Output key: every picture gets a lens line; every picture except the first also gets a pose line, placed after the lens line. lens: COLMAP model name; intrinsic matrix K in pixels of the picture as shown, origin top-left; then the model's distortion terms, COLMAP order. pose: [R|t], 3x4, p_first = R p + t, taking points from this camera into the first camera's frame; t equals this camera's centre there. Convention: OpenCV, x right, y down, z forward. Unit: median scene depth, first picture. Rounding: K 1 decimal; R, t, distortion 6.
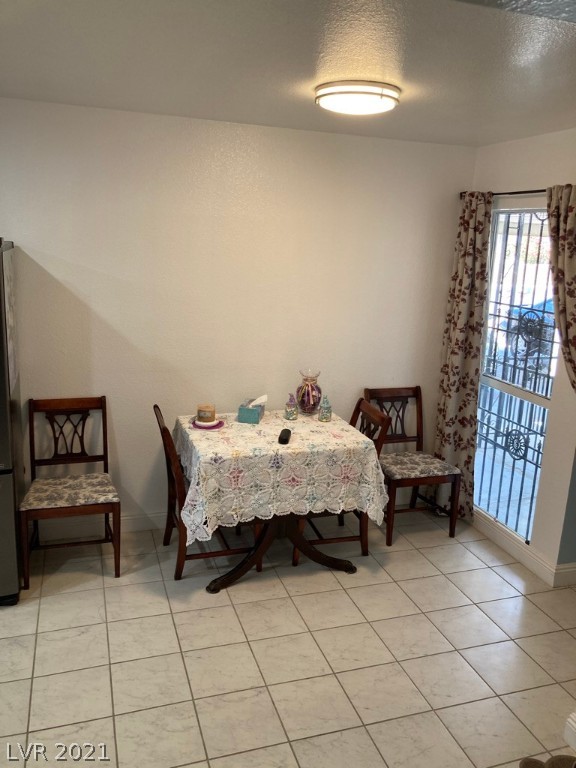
lens RADIAL K [[627.2, 0, 292.1], [0, 627.2, 386.8], [0, 0, 1]] dist [0.056469, -0.053649]
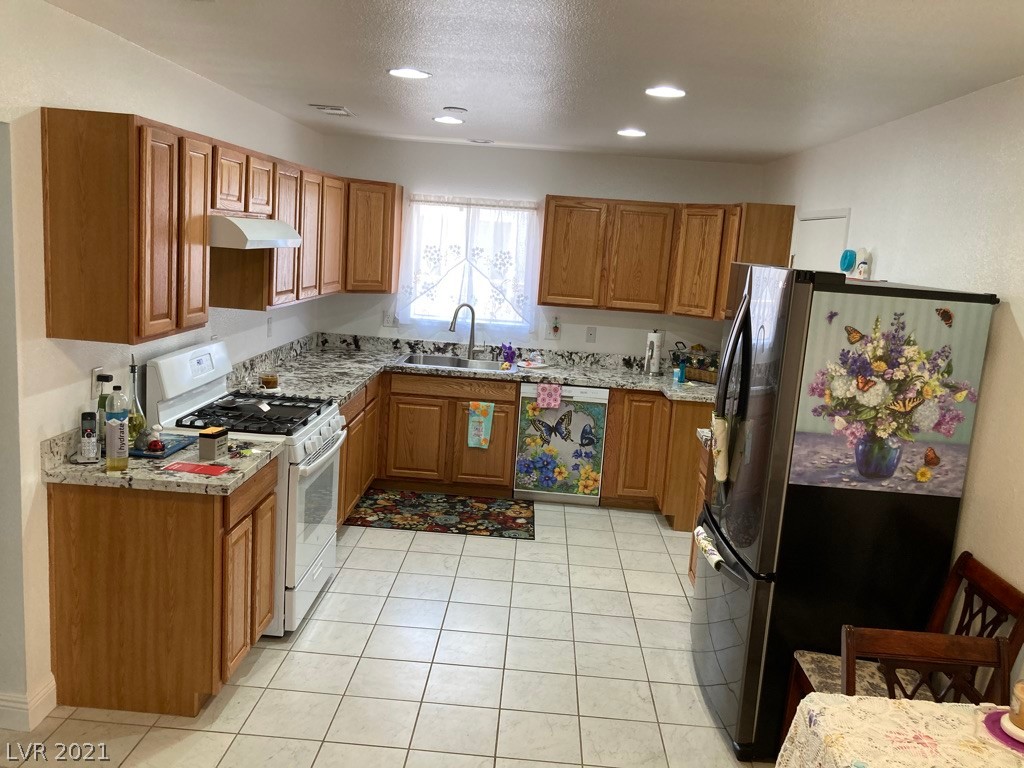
lens RADIAL K [[836.3, 0, 519.3], [0, 836.3, 373.9], [0, 0, 1]] dist [0.056469, -0.053649]
pose [[-0.338188, 0.080179, -0.937657, 0.480038], [-0.303988, 0.933643, 0.189477, -0.164297], [0.890629, 0.349115, -0.291374, 0.821910]]
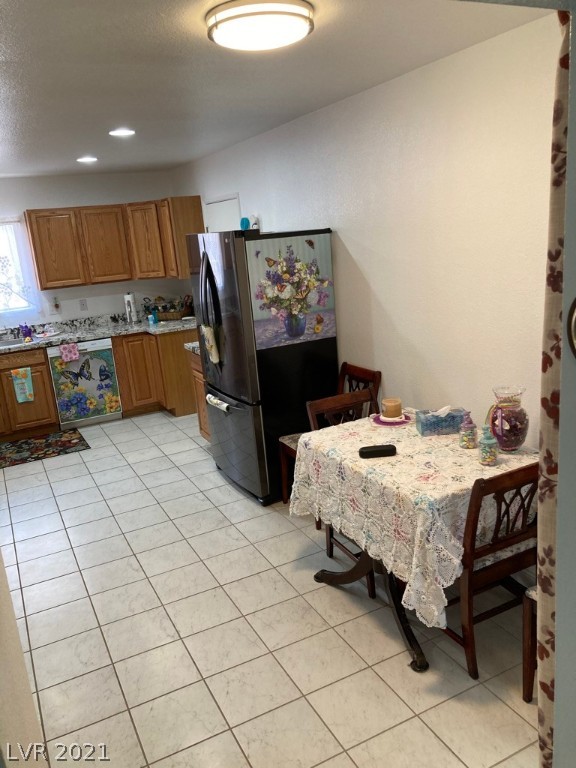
lens RADIAL K [[627.2, 0, 290.3], [0, 627.2, 390.6], [0, 0, 1]] dist [0.056469, -0.053649]
pose [[0.142360, 0.195366, -0.970343, 0.735805], [-0.139570, 0.974495, 0.175726, -0.123057], [0.979925, 0.110414, 0.165997, 0.735277]]
